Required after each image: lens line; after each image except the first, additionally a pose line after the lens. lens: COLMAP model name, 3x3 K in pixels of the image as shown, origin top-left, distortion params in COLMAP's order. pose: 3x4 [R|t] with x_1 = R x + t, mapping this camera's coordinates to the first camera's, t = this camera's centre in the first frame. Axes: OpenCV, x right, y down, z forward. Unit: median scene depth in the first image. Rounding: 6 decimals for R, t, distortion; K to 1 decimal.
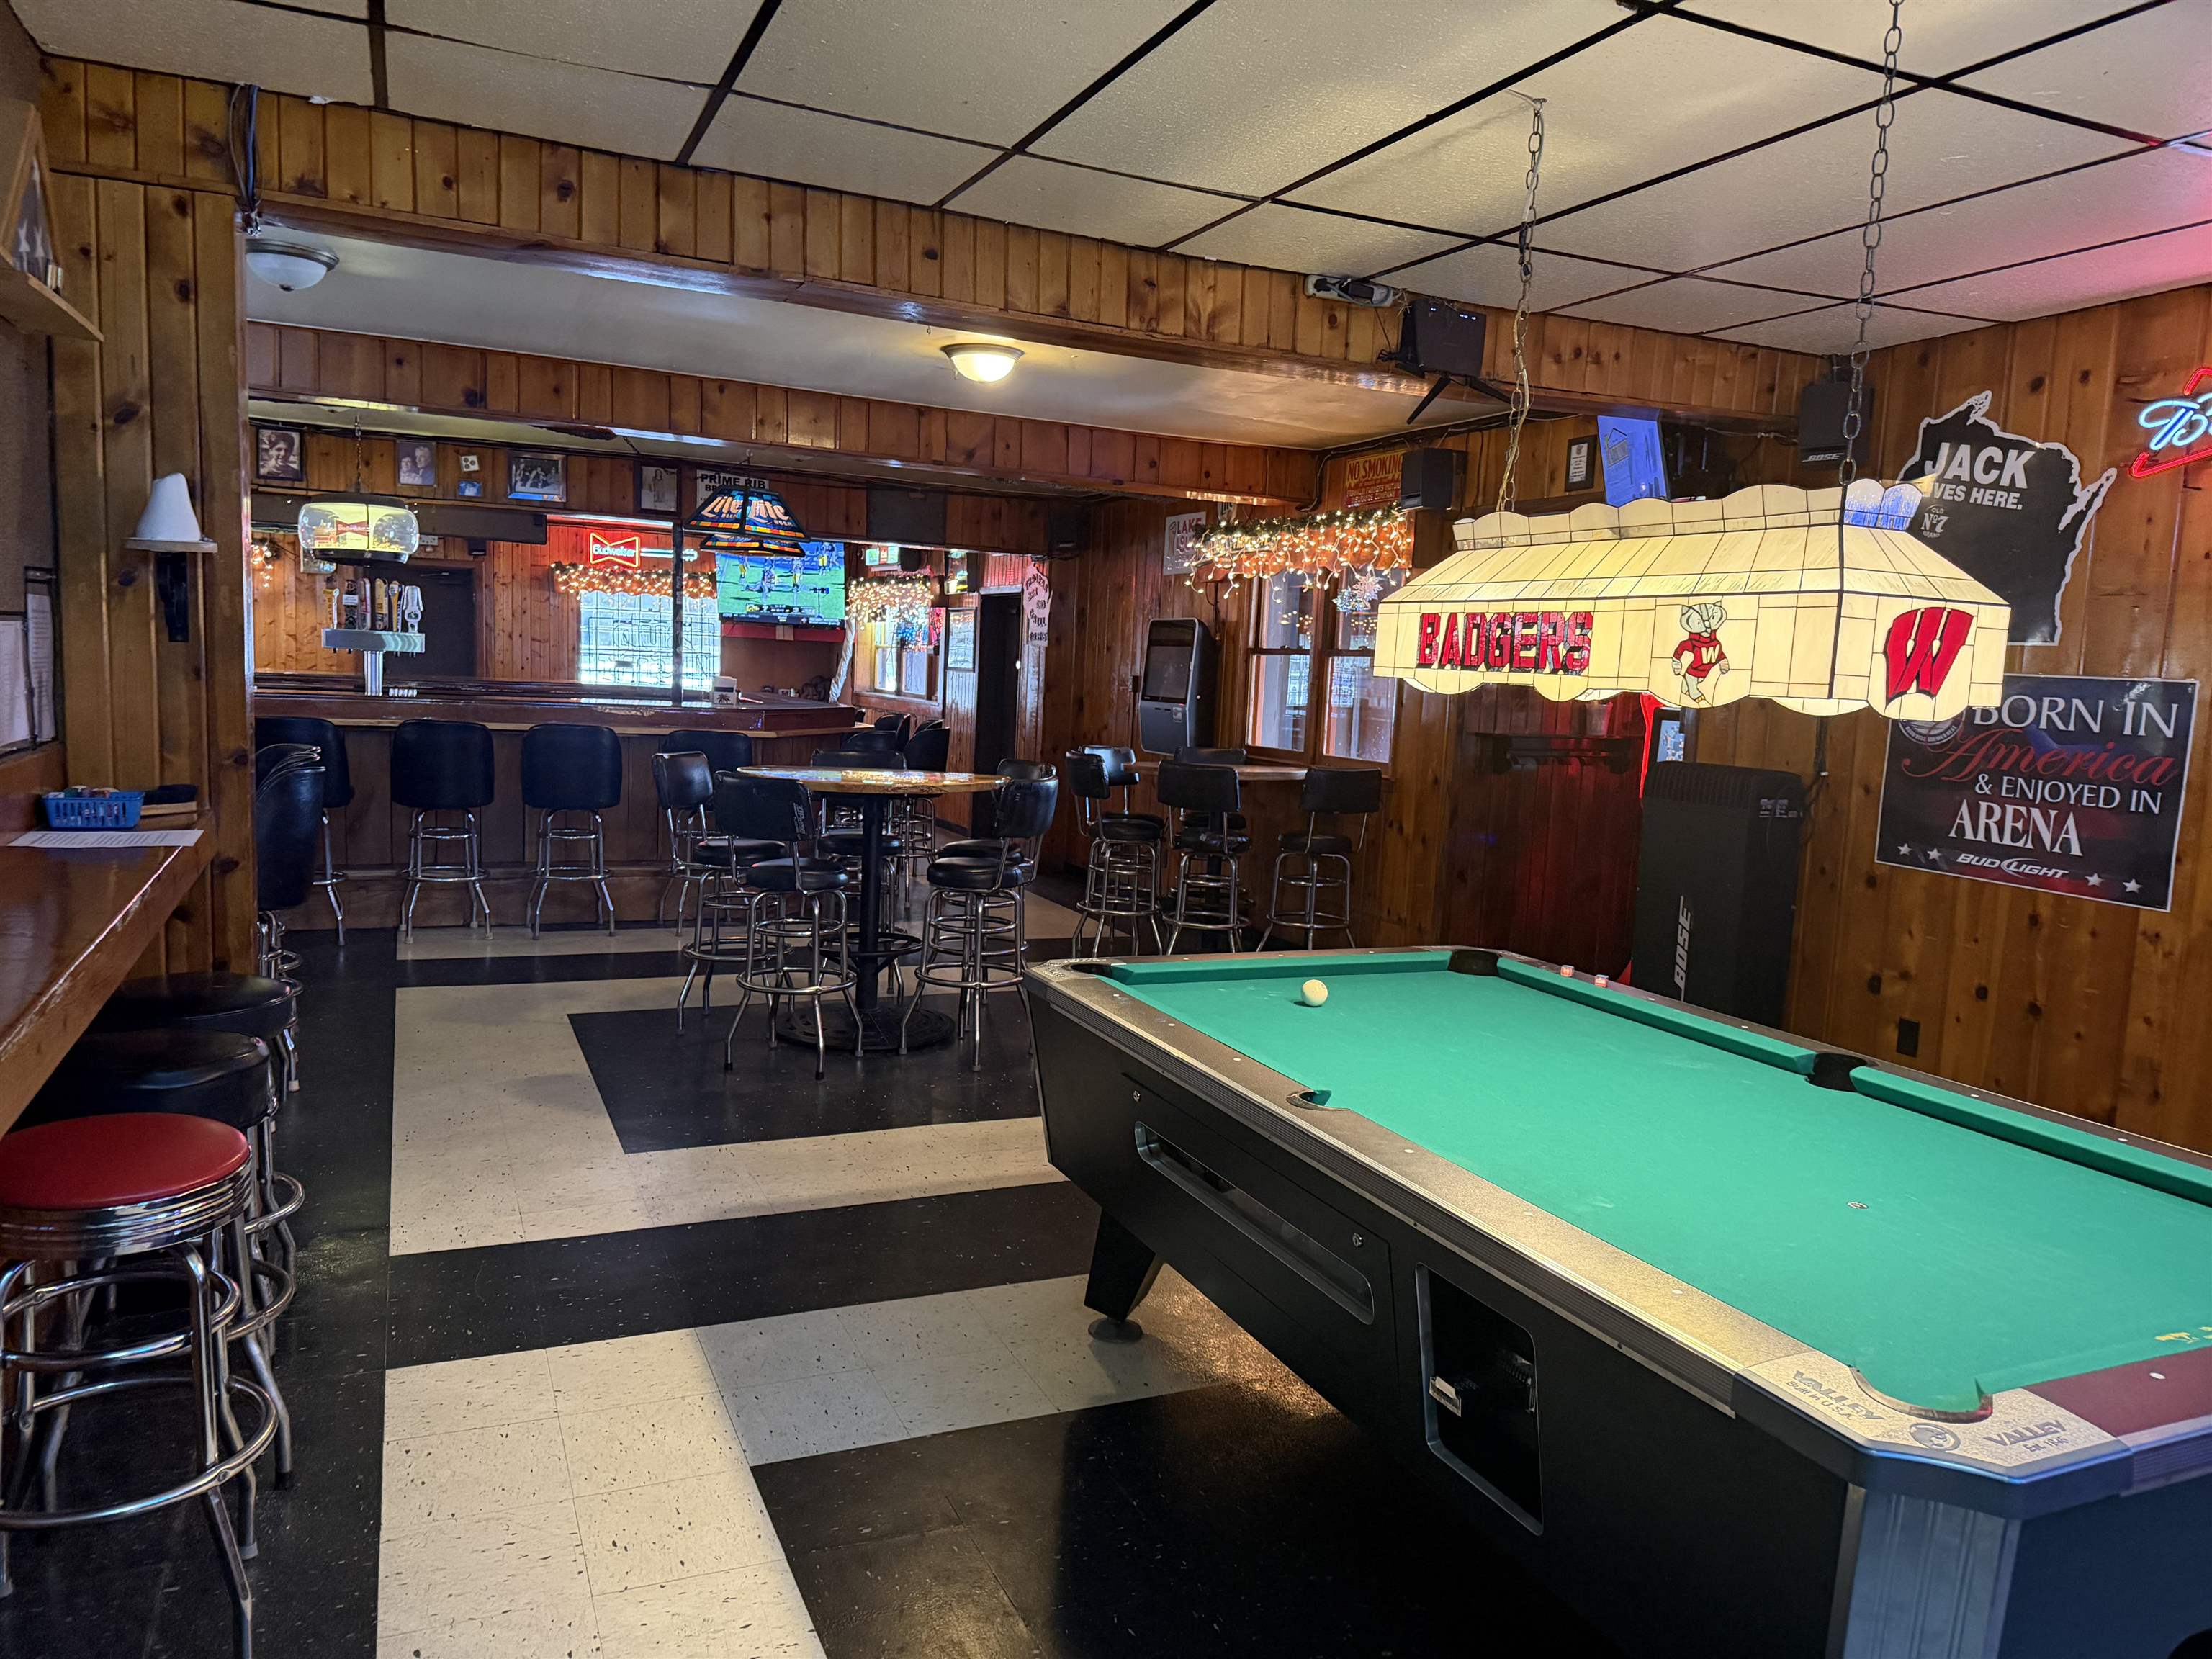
lens RADIAL K [[1556.4, 0, 1114.0], [0, 1556.4, 840.5], [0, 0, 1]] dist [0.027971, -0.023166]
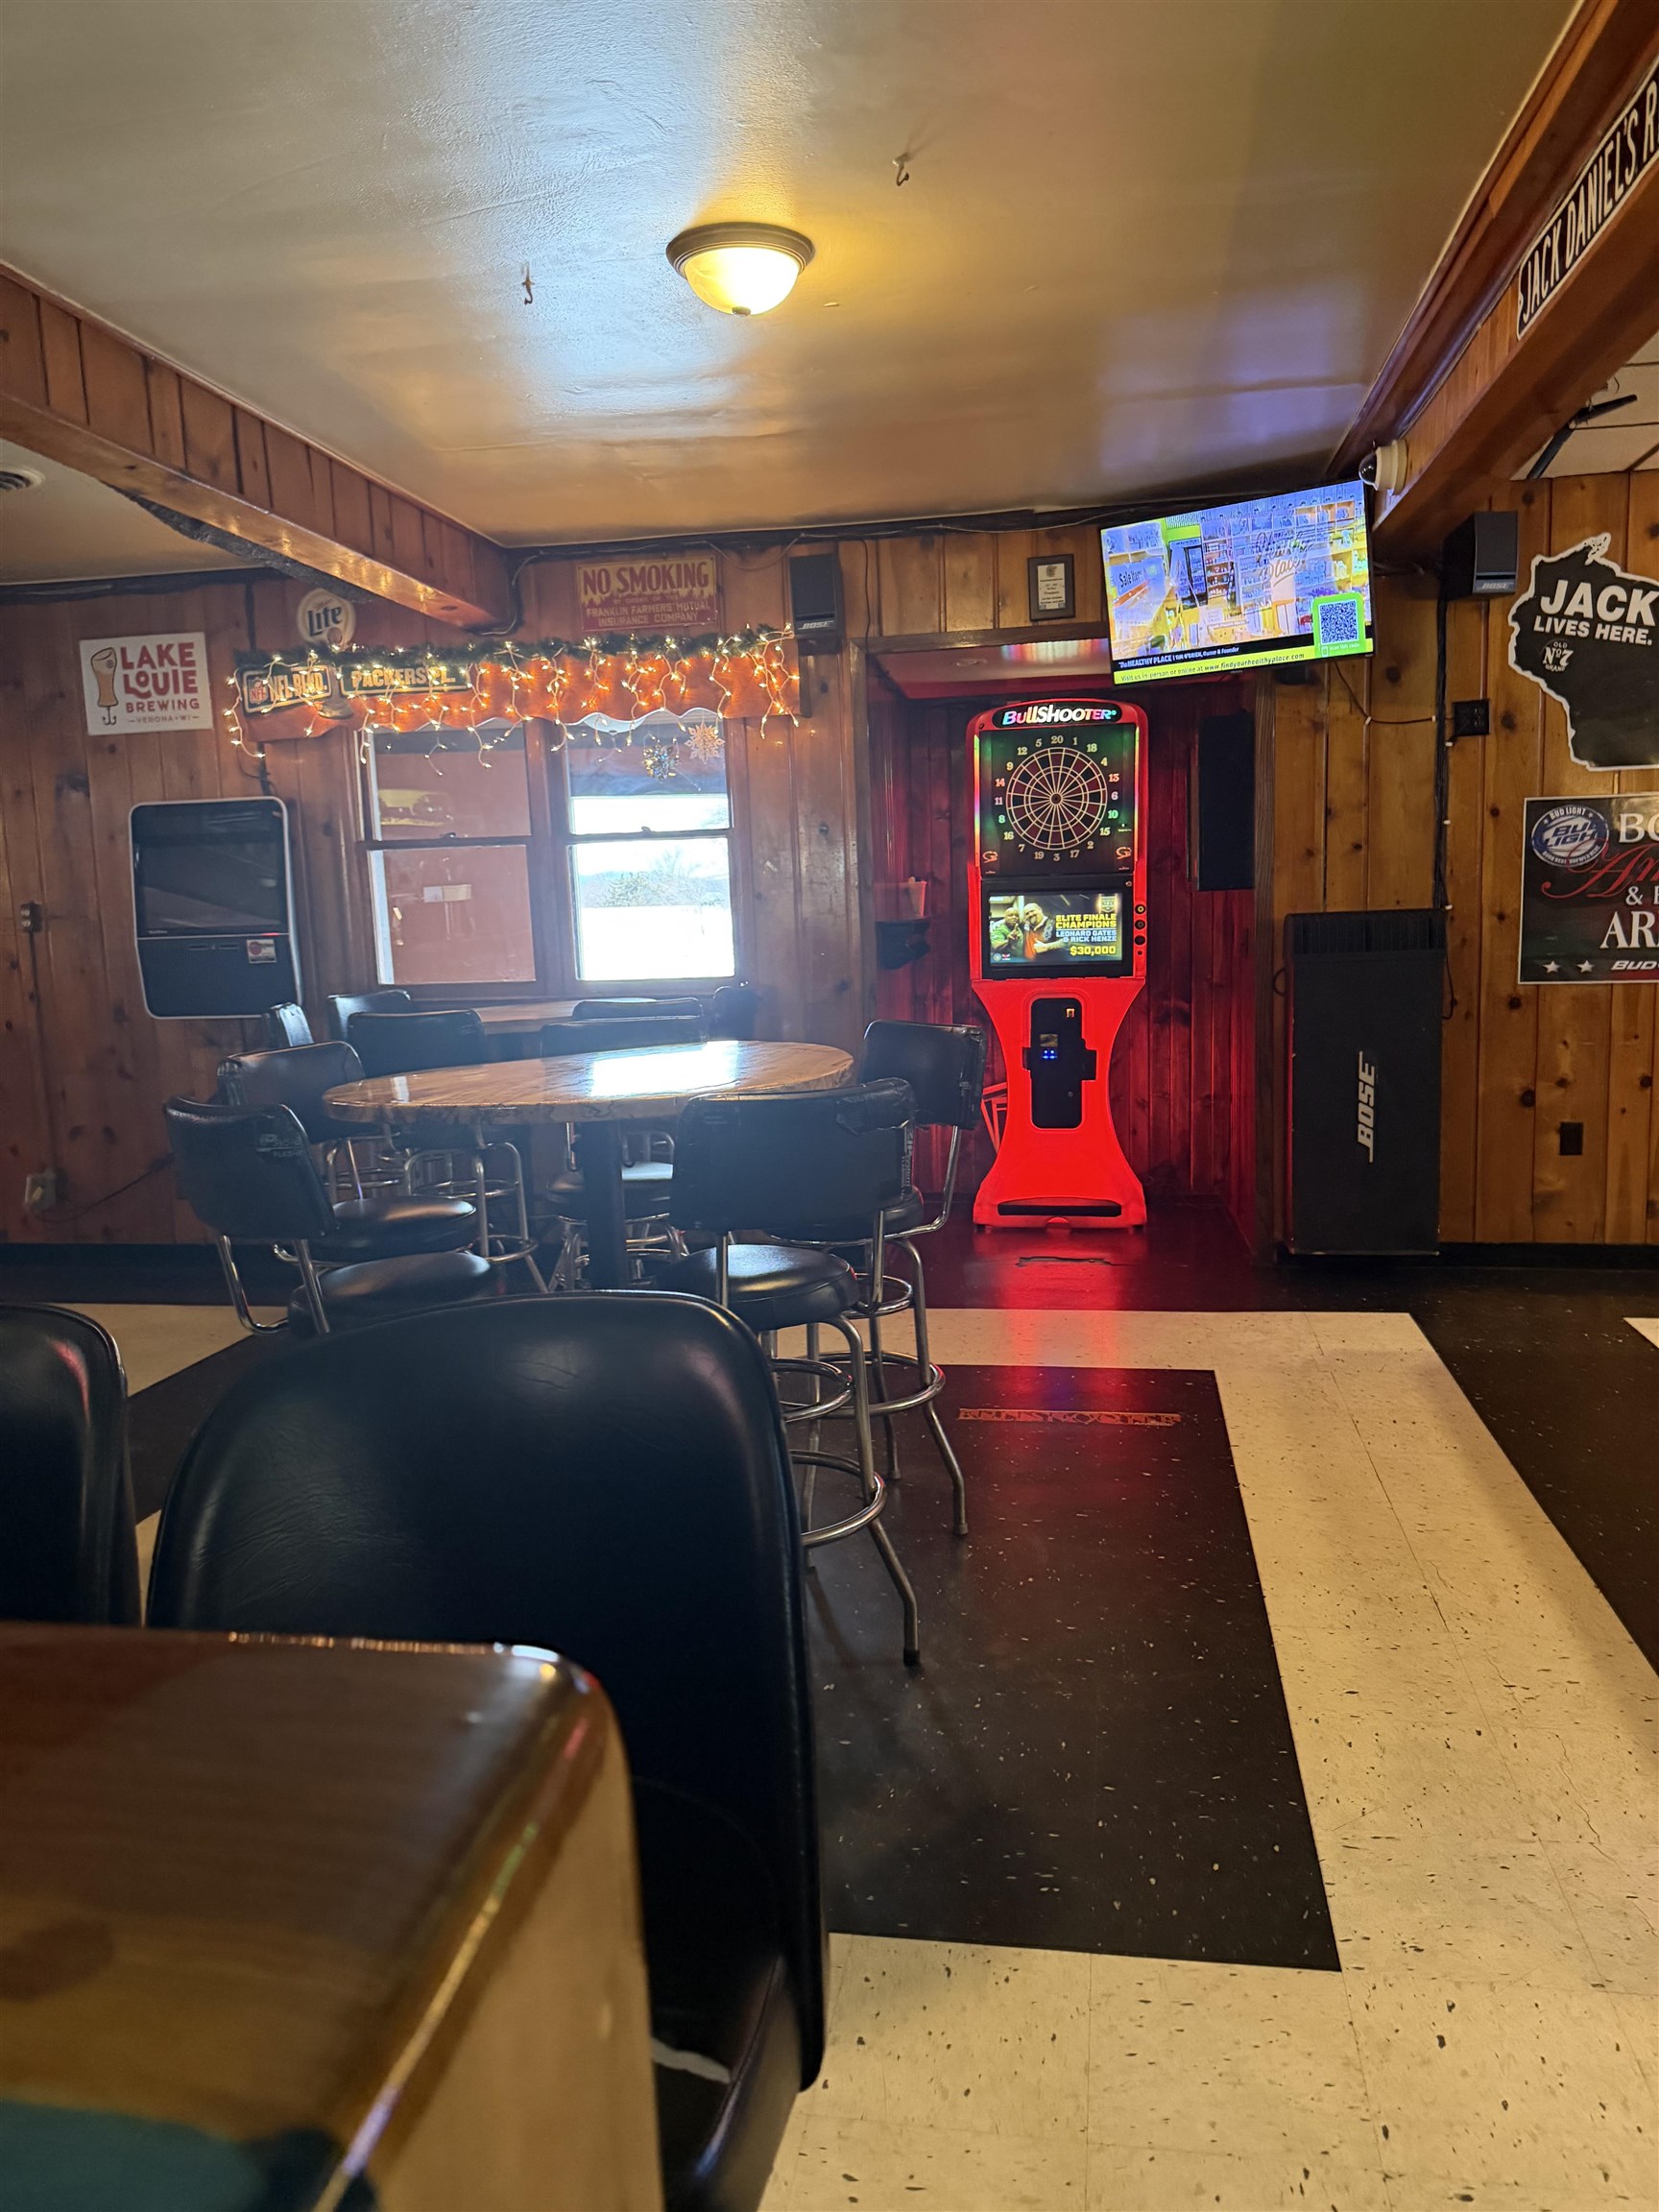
lens RADIAL K [[1539.8, 0, 834.5], [0, 1539.8, 1104.4], [0, 0, 1]] dist [0.120112, -0.166013]
pose [[0.548783, -0.177752, 0.816848, -0.680722], [0.154414, 0.981872, 0.109923, -0.099323], [-0.821580, 0.065809, 0.566282, 0.832592]]
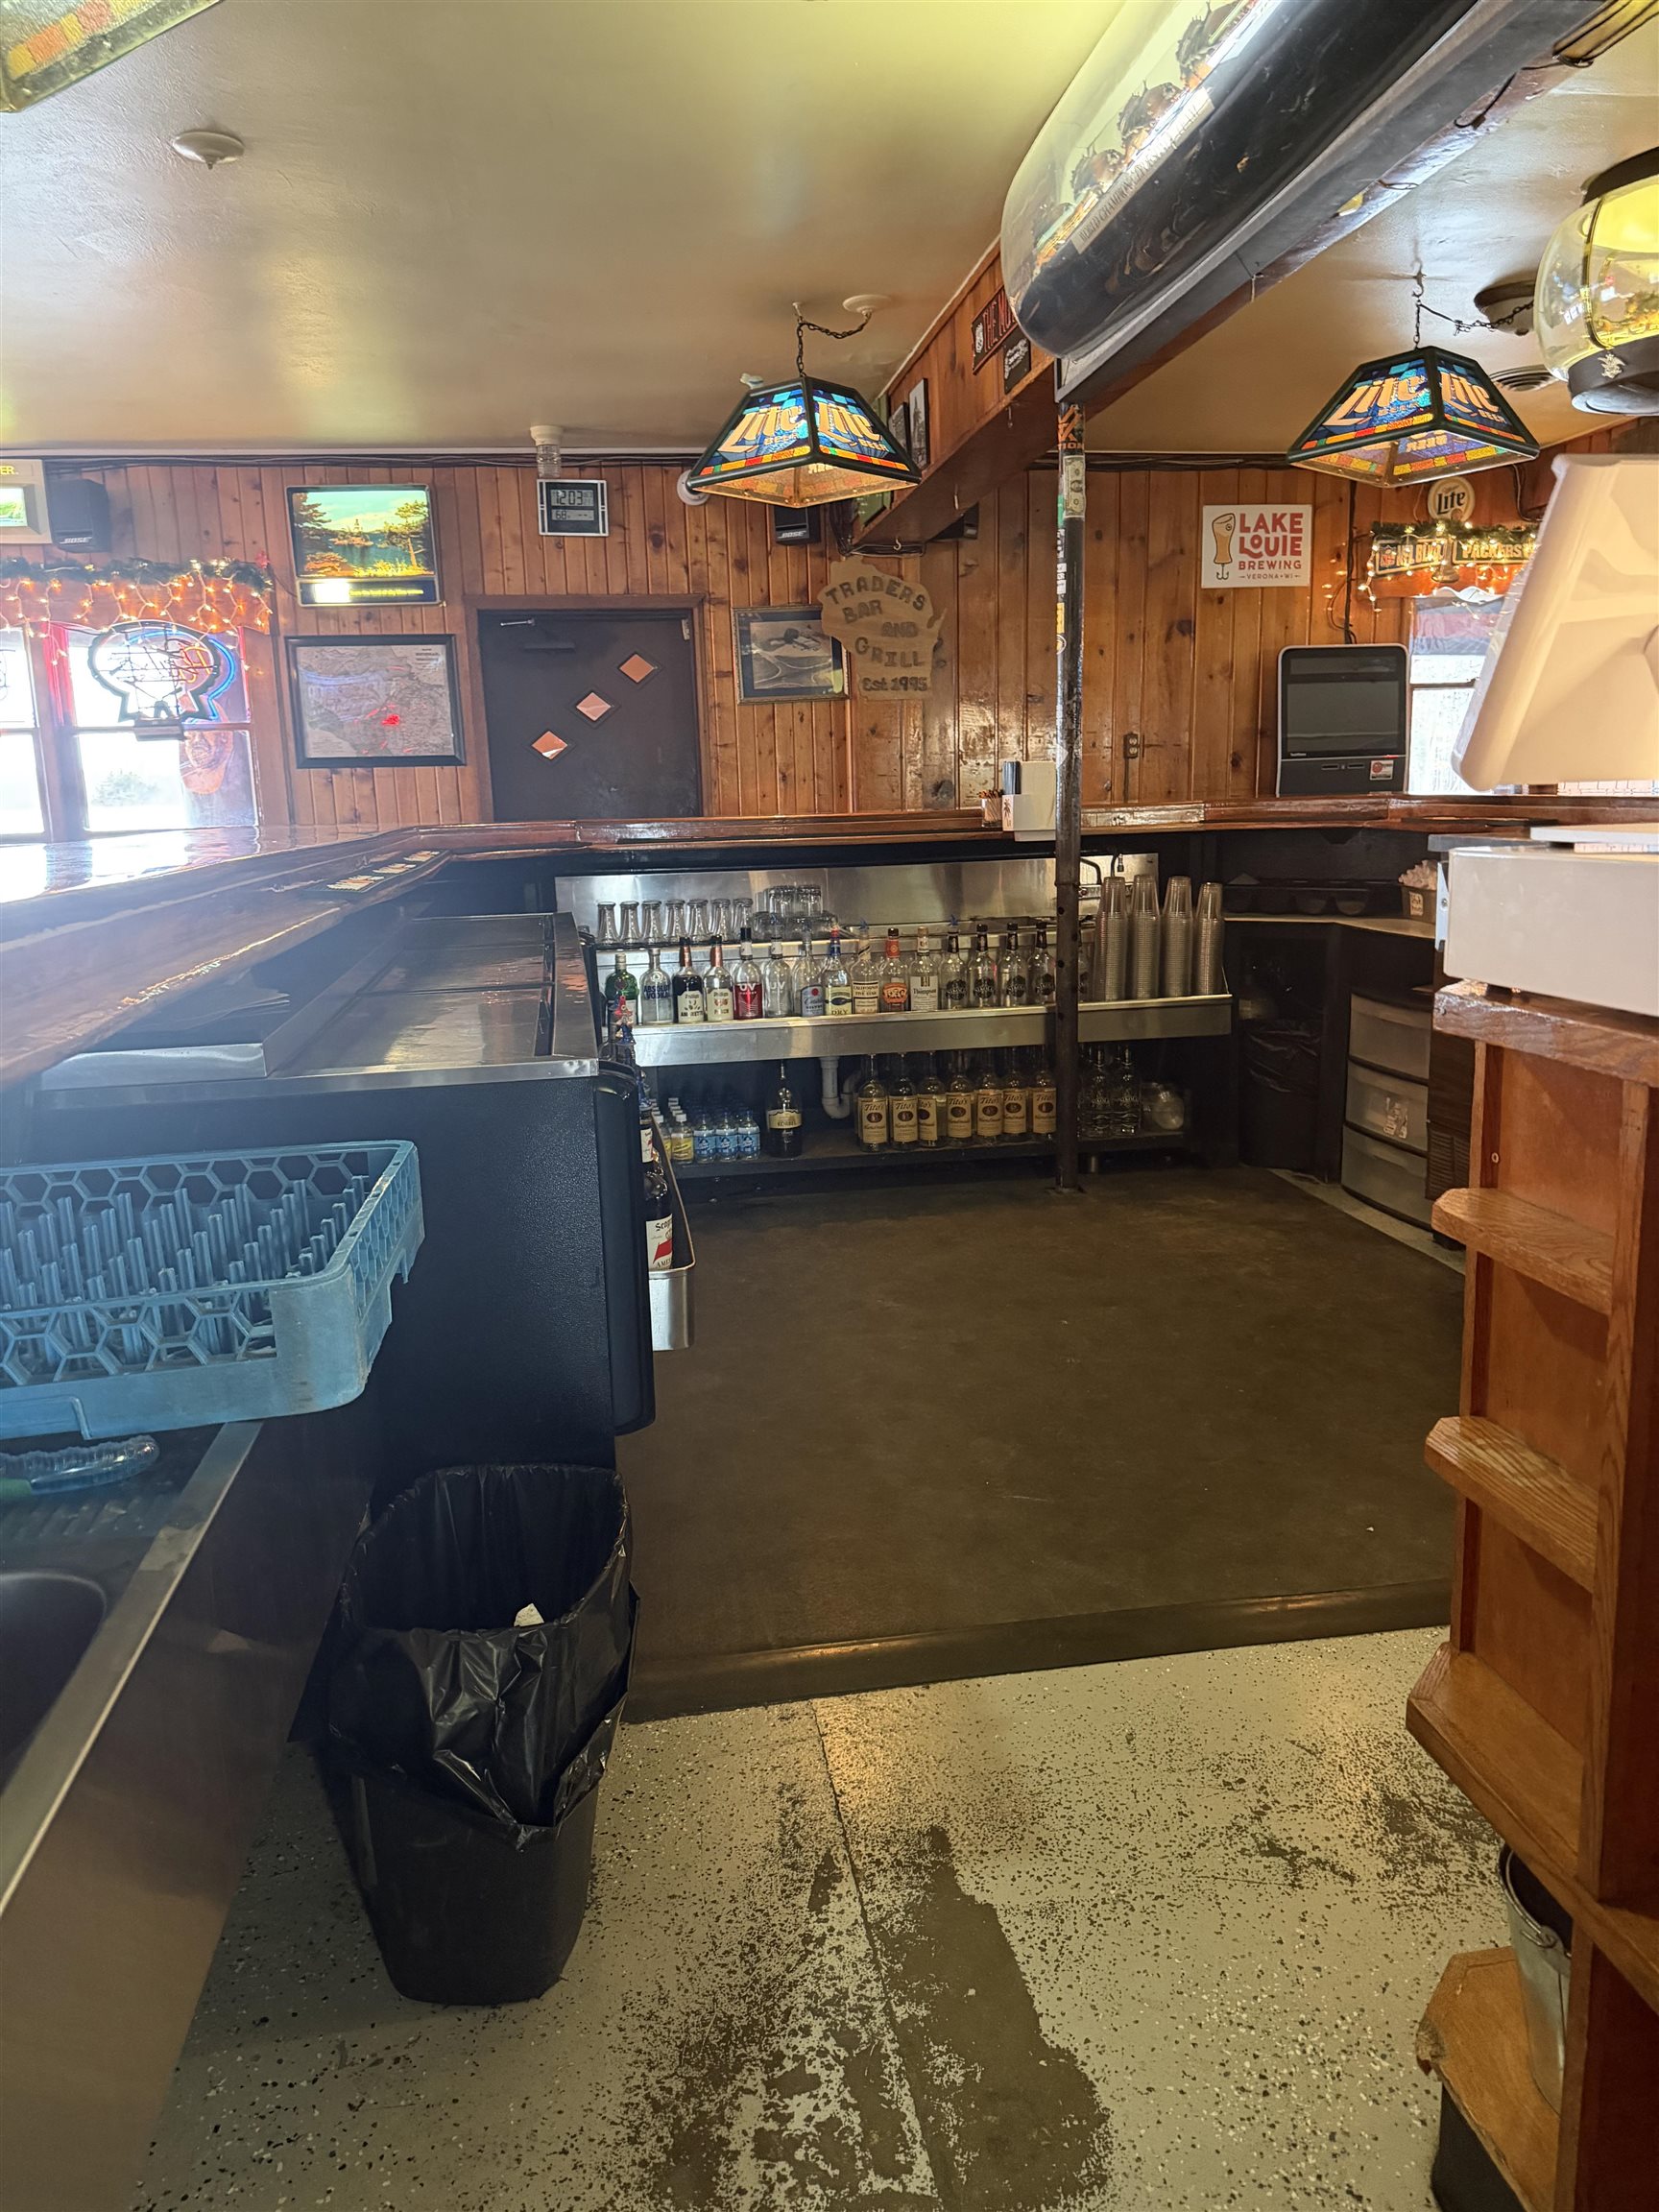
lens RADIAL K [[1556.4, 0, 829.5], [0, 1556.4, 1106.0], [0, 0, 1]] dist [0.027971, -0.023166]
pose [[0.257286, -0.246800, 0.934288, -1.537670], [0.145527, 0.965705, 0.215024, -0.239110], [-0.955314, 0.080642, 0.284379, 1.979192]]
